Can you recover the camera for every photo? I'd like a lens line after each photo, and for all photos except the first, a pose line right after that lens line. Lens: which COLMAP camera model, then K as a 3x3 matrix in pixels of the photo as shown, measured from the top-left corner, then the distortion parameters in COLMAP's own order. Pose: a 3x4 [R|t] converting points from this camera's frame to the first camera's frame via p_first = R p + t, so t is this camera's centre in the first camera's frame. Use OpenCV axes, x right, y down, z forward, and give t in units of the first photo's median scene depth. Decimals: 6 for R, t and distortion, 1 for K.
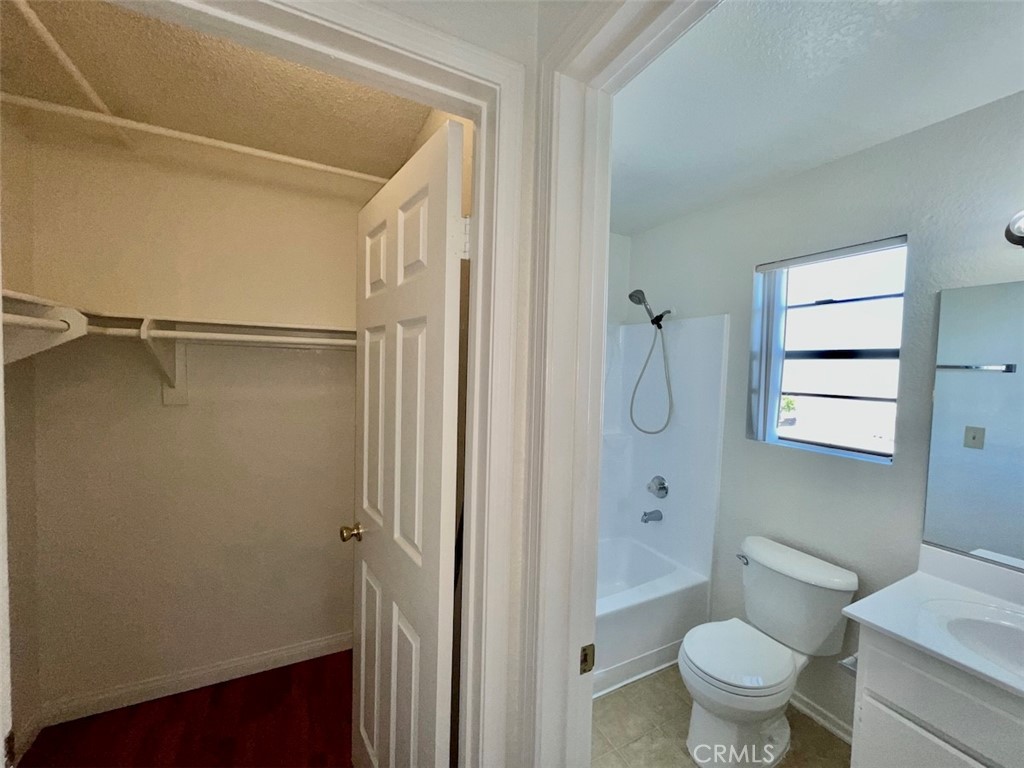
lens RADIAL K [[407.5, 0, 512.0], [0, 407.5, 384.0], [0, 0, 1]] dist [-0.000912, -0.000033]
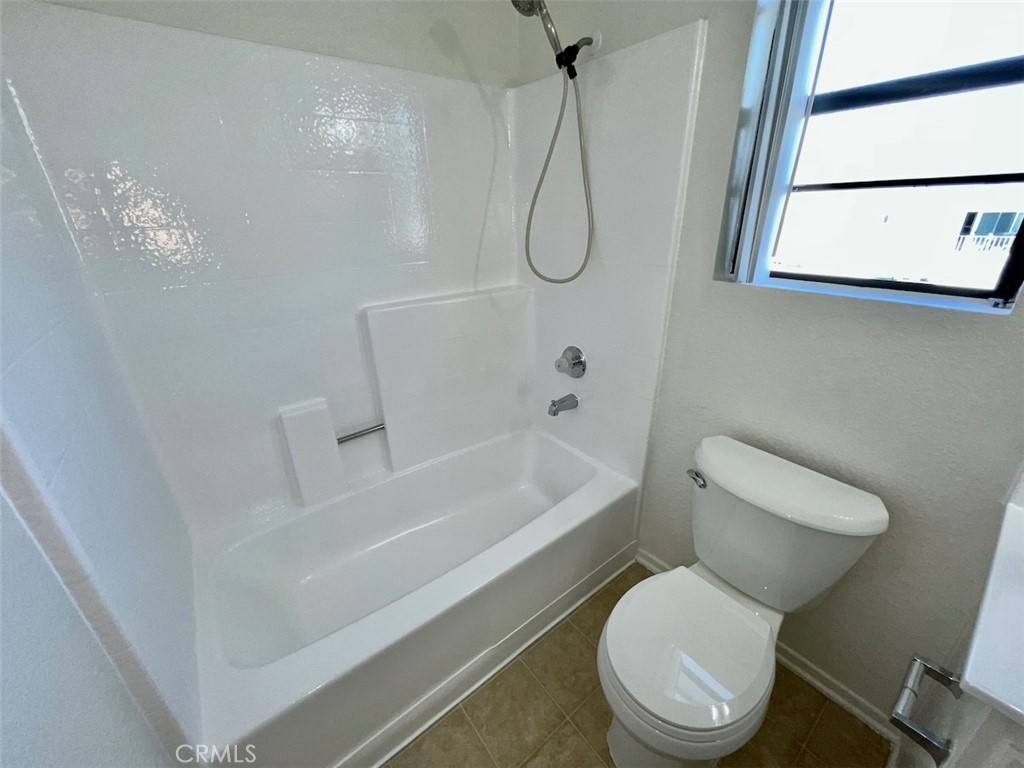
lens RADIAL K [[414.3, 0, 512.0], [0, 414.3, 384.0], [0, 0, 1]] dist [-0.002341, -0.000136]
pose [[0.979684, -0.120232, 0.160508, 0.153710], [0.056792, 0.933921, 0.352939, 0.040896], [-0.192337, -0.336653, 0.921776, 0.391832]]
